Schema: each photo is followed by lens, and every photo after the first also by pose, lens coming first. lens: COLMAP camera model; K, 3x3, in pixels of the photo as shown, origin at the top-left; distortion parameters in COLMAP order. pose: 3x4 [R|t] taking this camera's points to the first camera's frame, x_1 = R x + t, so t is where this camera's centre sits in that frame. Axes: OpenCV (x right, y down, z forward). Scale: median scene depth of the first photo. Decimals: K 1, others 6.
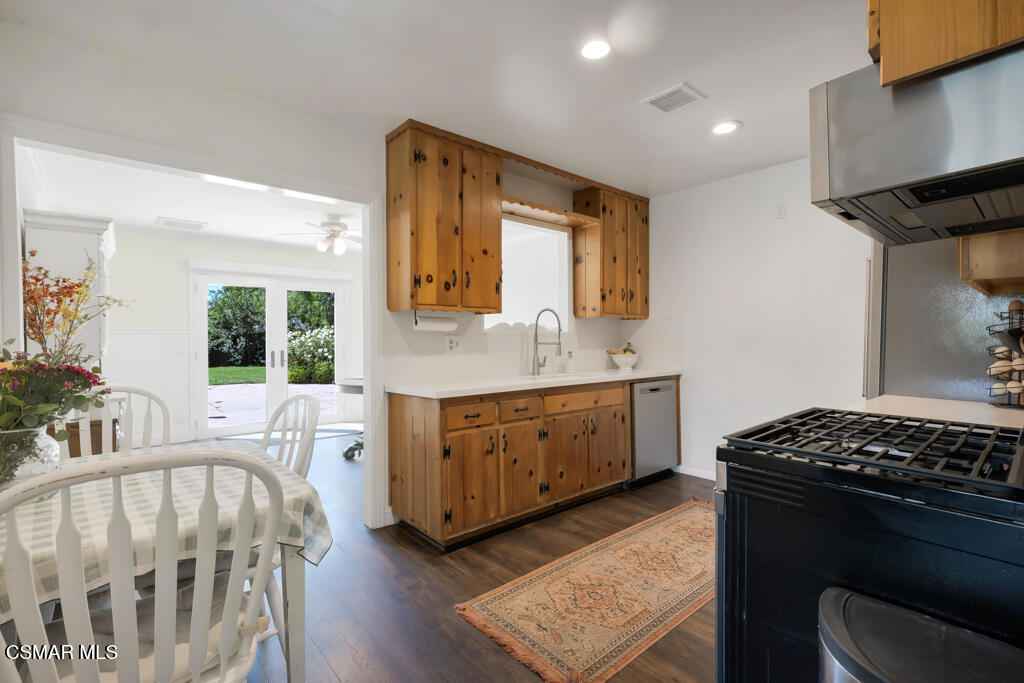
lens RADIAL K [[465.1, 0, 517.5], [0, 465.1, 344.1], [0, 0, 1]] dist [0.000023, -0.000912]
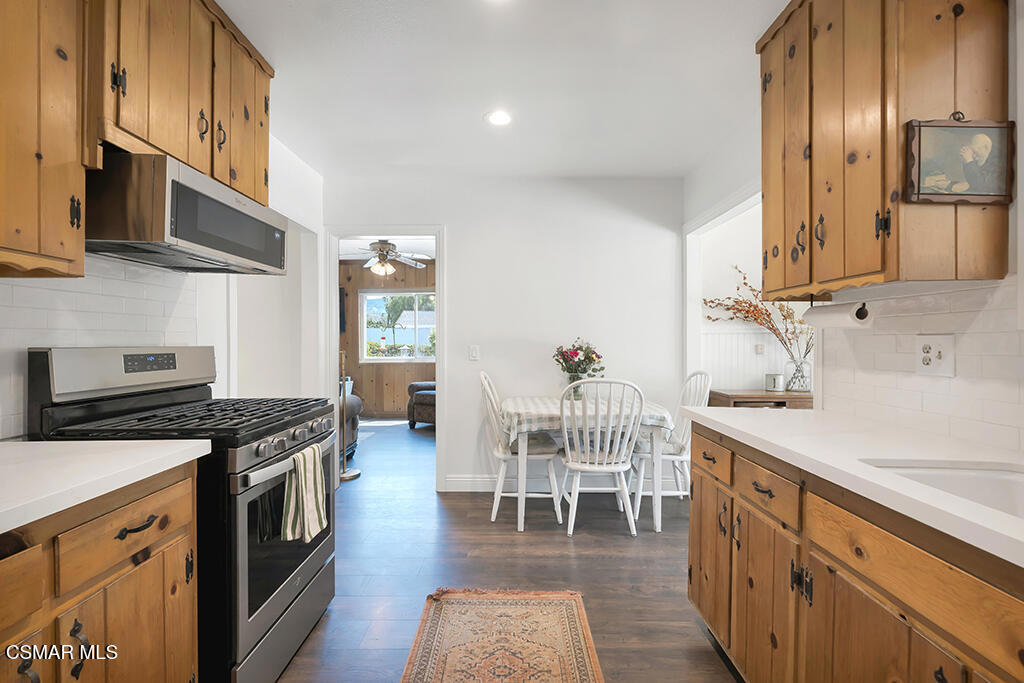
lens RADIAL K [[465.1, 0, 511.0], [0, 465.1, 341.7], [0, 0, 1]] dist [0.000023, -0.000912]
pose [[-0.659611, 0.008427, -0.751560, 0.523878], [-0.008507, 0.999789, 0.018677, -0.019013], [0.751559, 0.018713, -0.659400, 1.075145]]
